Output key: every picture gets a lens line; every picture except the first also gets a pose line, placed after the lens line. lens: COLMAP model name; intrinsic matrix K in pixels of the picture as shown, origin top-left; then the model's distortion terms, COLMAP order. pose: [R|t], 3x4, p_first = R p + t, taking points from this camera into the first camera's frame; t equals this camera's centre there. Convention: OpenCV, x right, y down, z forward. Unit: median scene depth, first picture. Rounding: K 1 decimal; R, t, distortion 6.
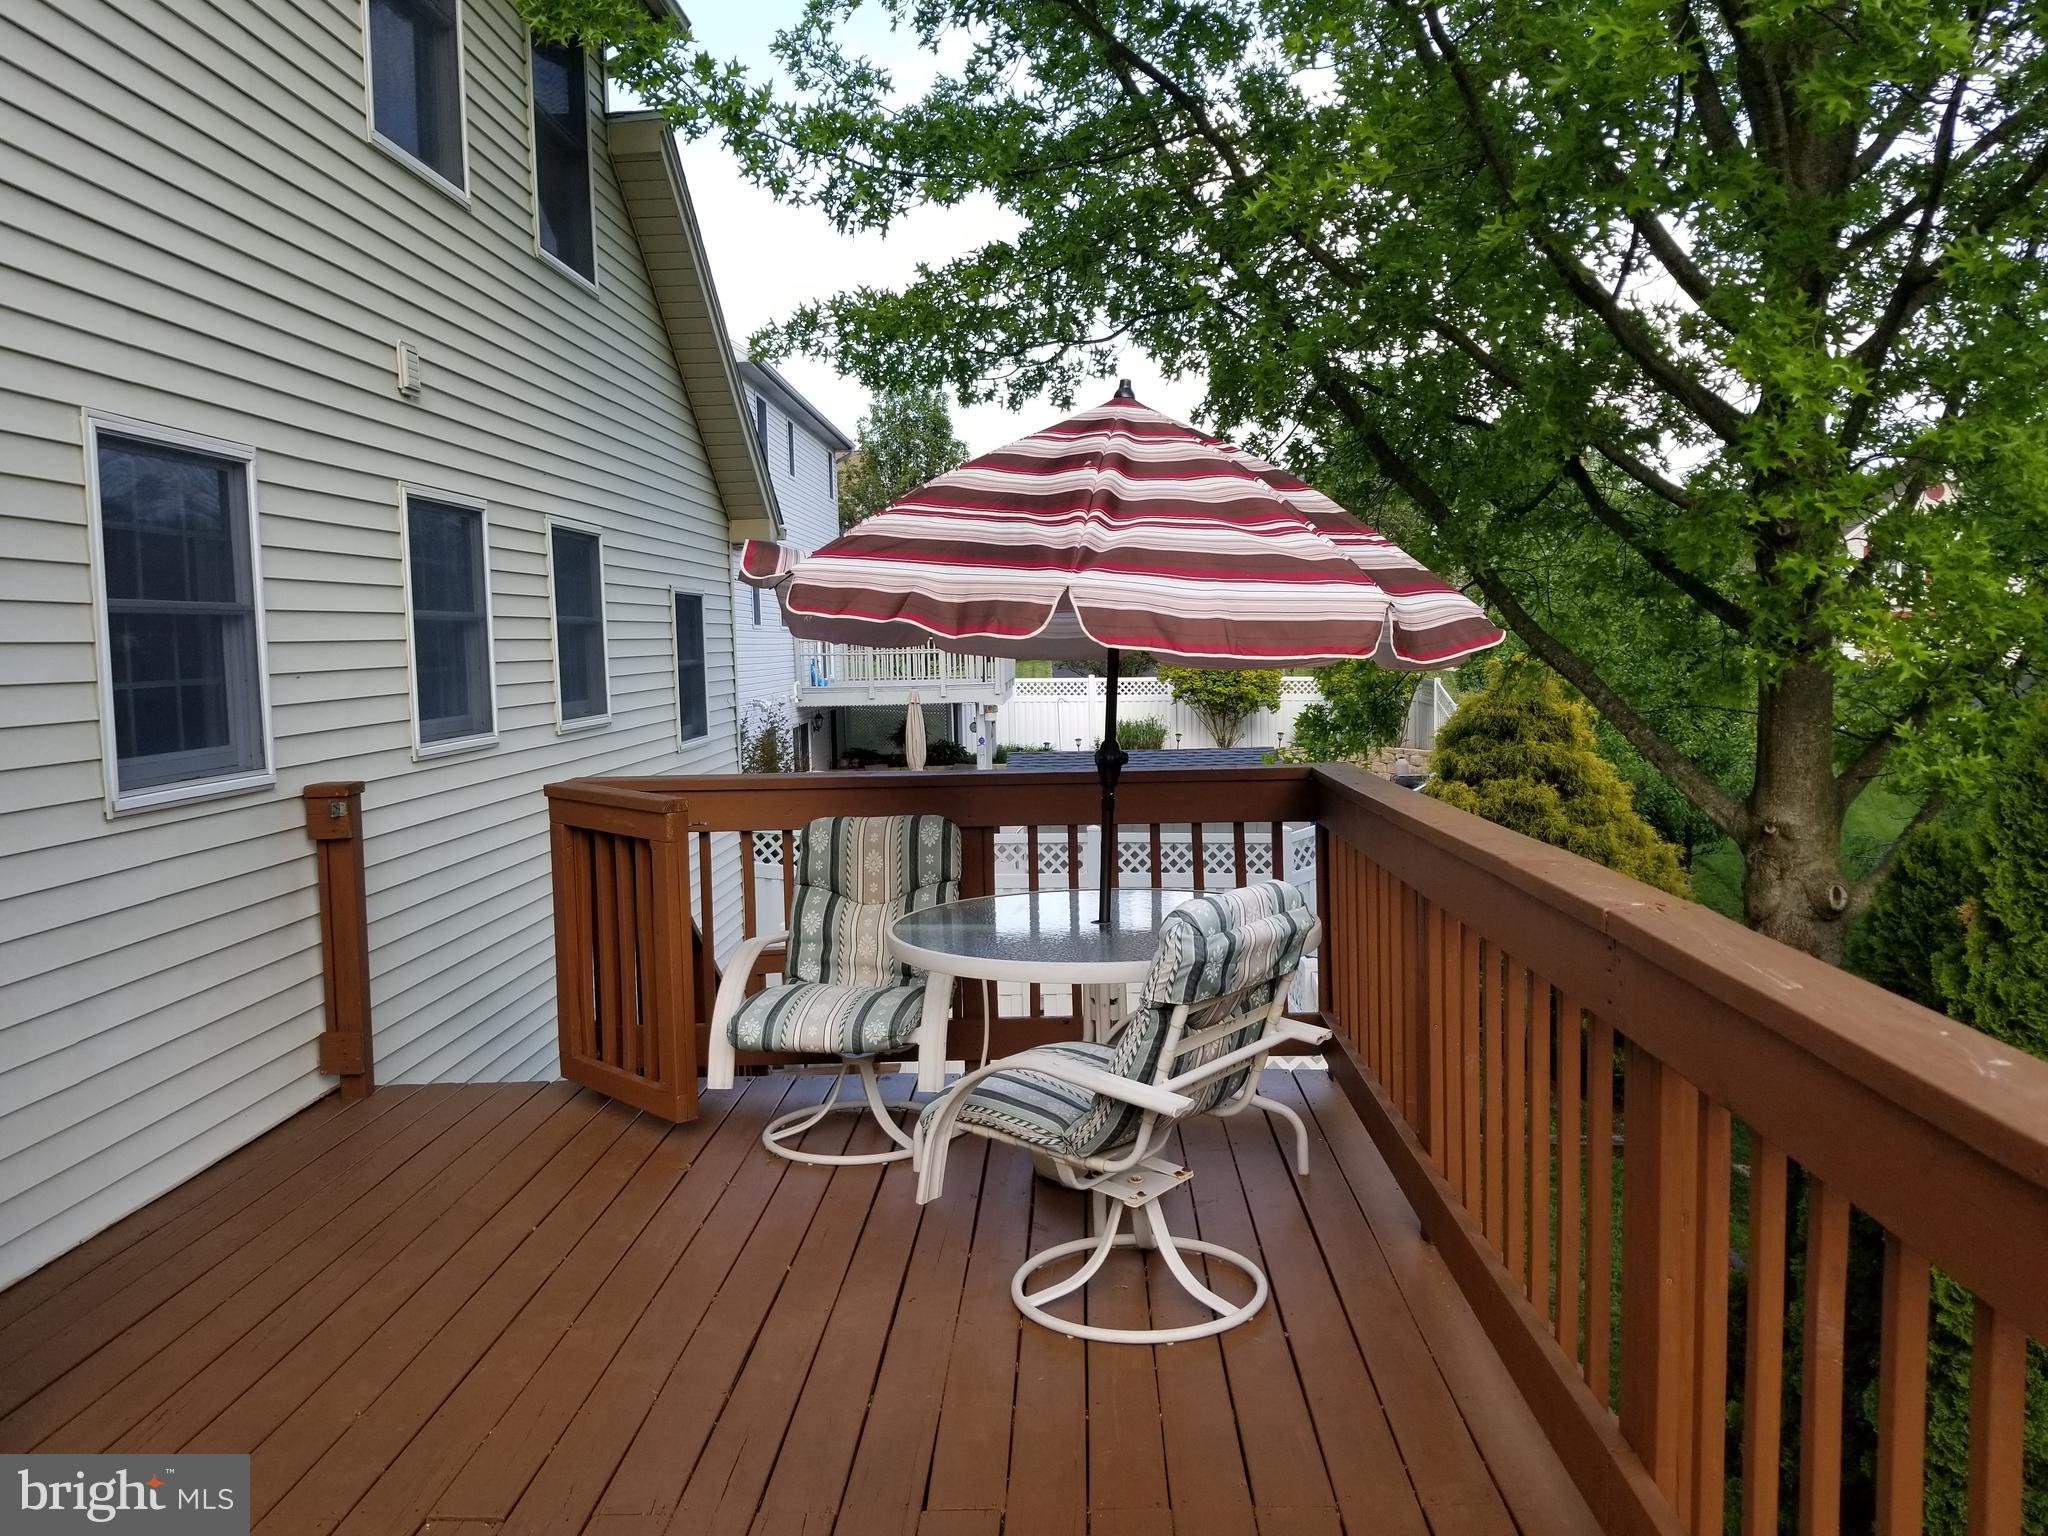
lens RADIAL K [[1621.6, 0, 1022.4], [0, 1621.6, 777.2], [0, 0, 1]] dist [0.111722, -0.190590]
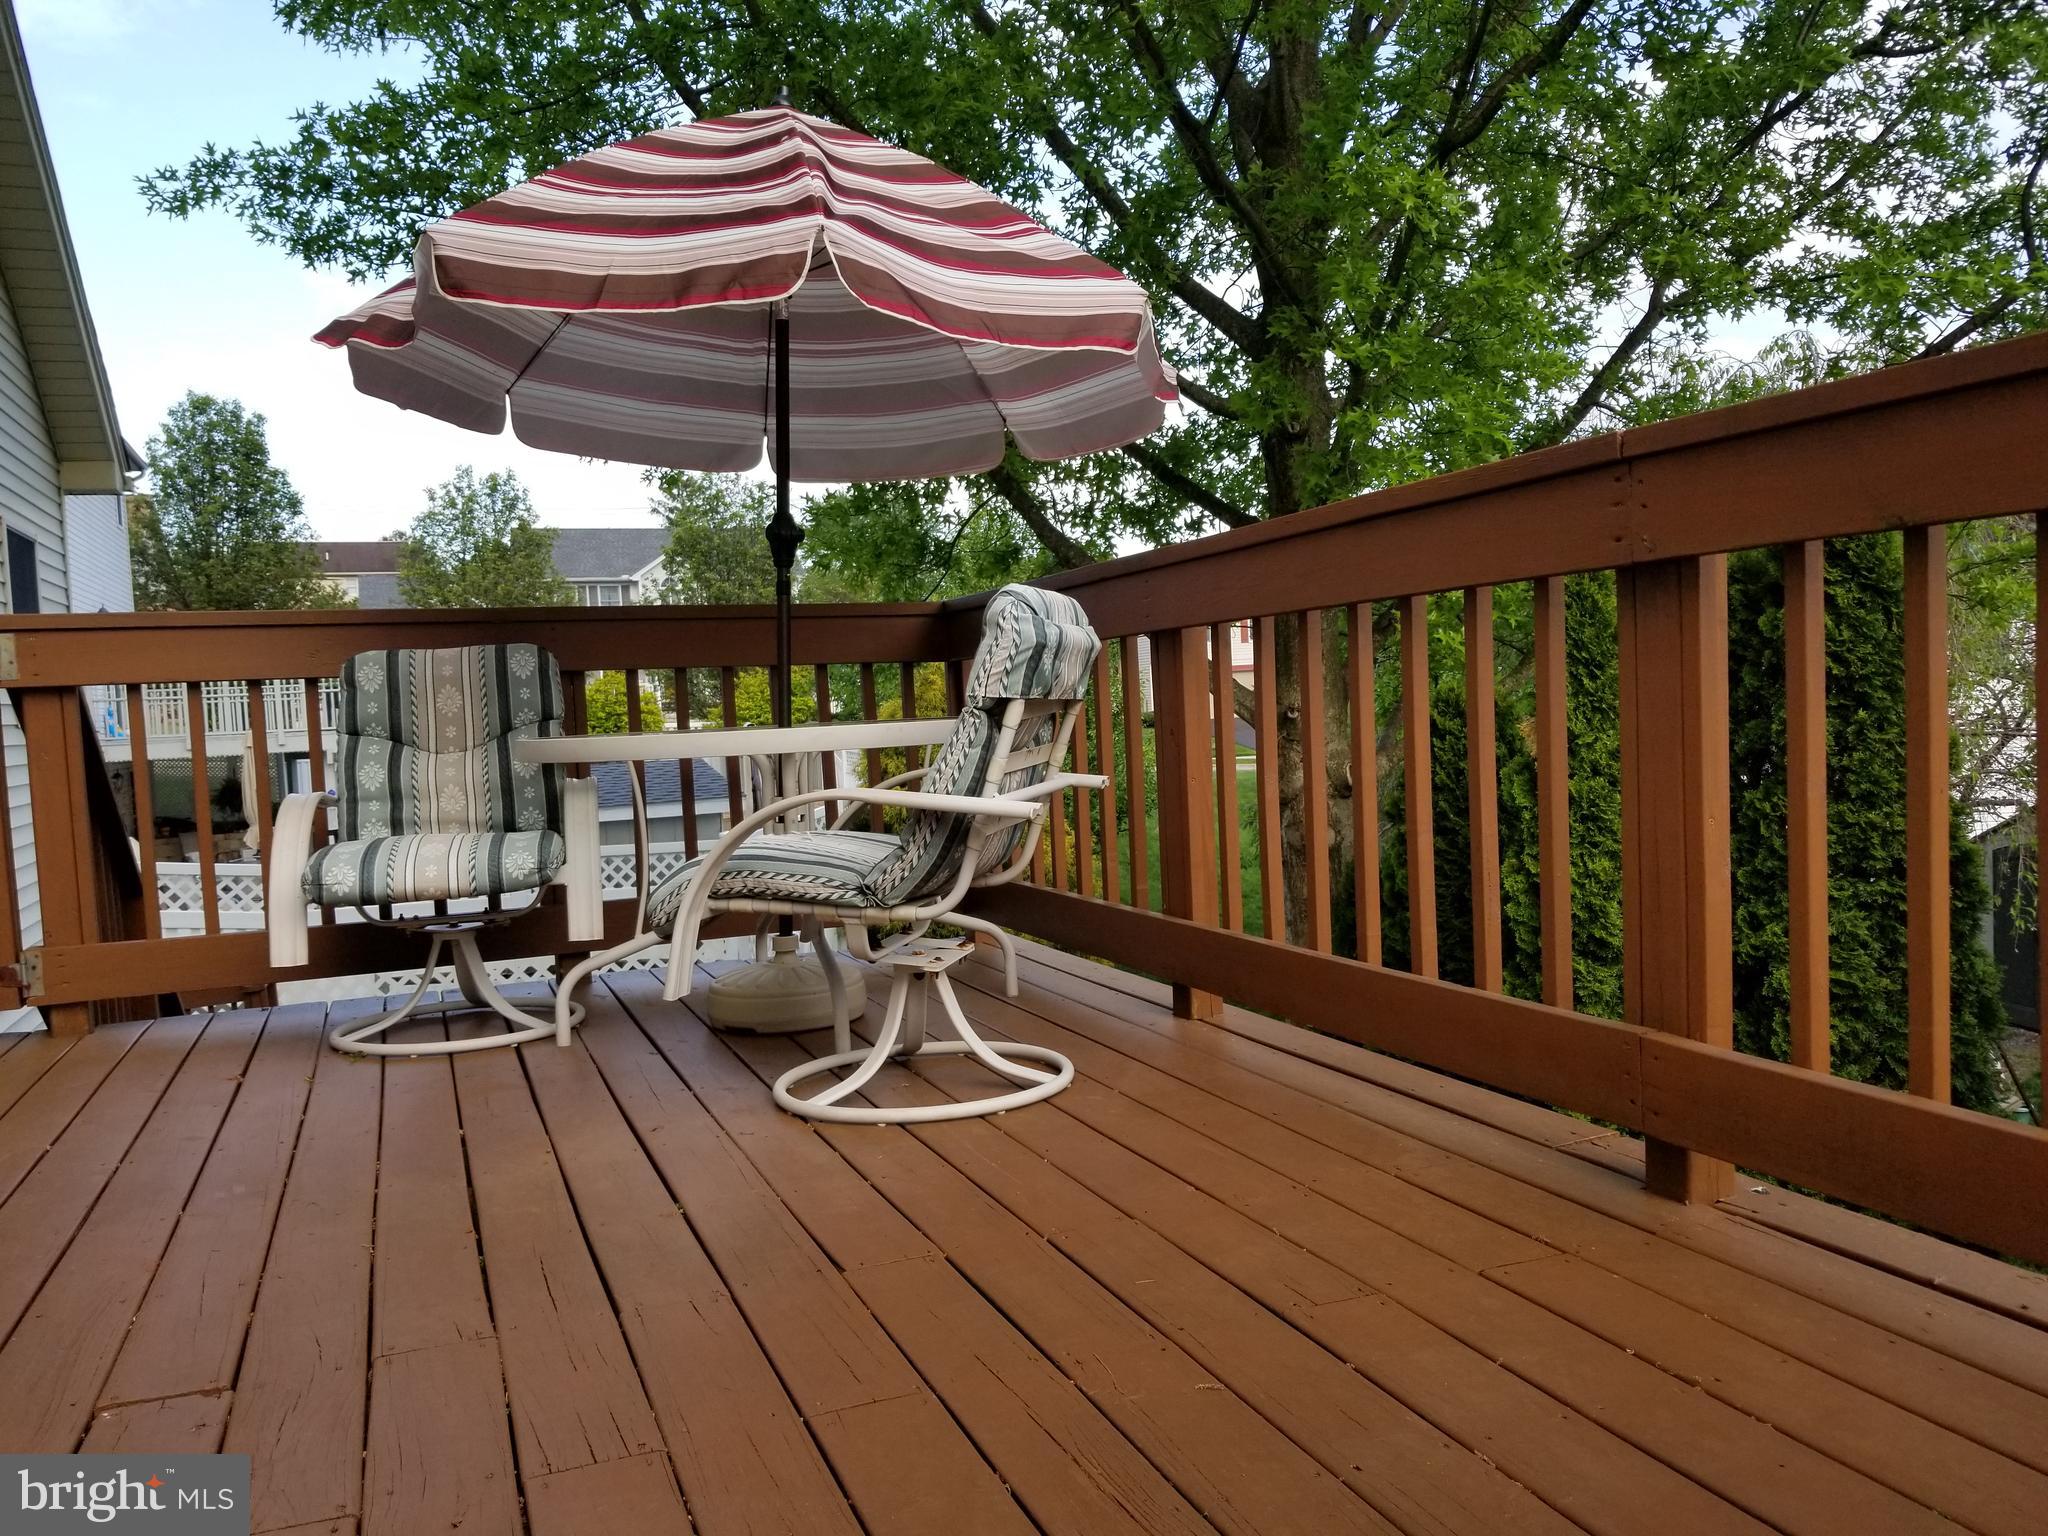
lens RADIAL K [[1625.1, 0, 1055.9], [0, 1625.1, 805.2], [0, 0, 1]] dist [0.113134, -0.229053]
pose [[0.916134, -0.043694, 0.398484, -0.142480], [0.054802, 0.998361, -0.016523, 0.133638], [-0.397109, 0.036975, 0.917026, 0.138019]]
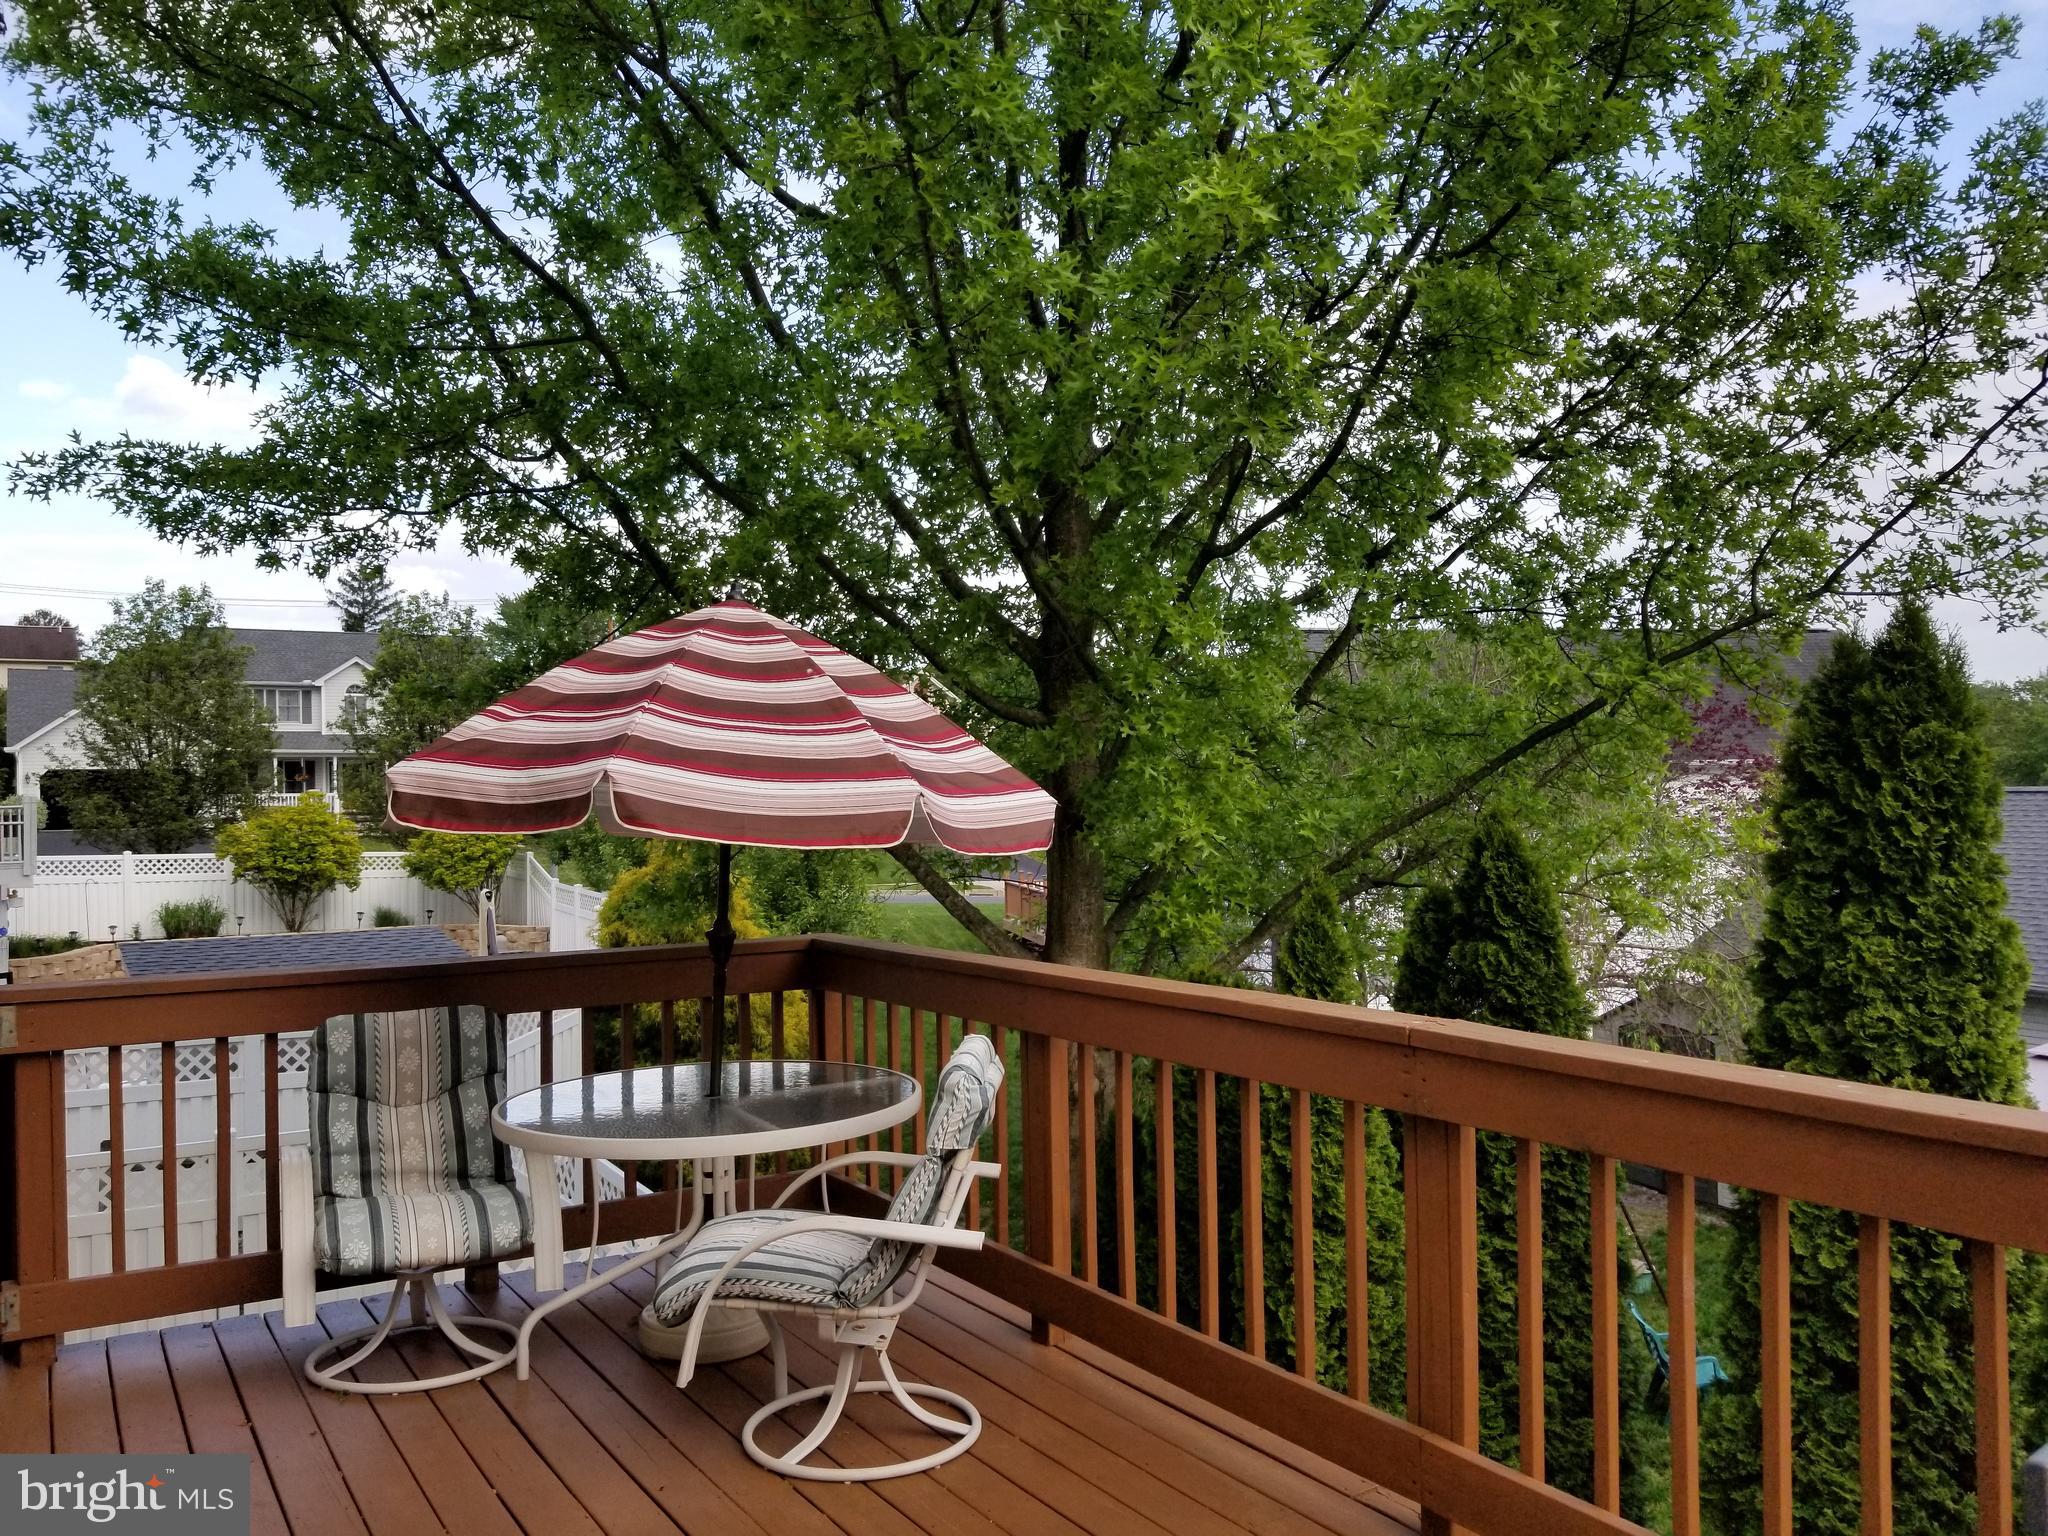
lens RADIAL K [[1603.6, 0, 1023.0], [0, 1603.6, 787.7], [0, 0, 1]] dist [0.091926, -0.163733]
pose [[0.835944, 0.014547, 0.548622, -0.310194], [0.040413, 0.995303, -0.087969, -0.007343], [-0.547325, 0.095709, 0.831430, 0.012650]]
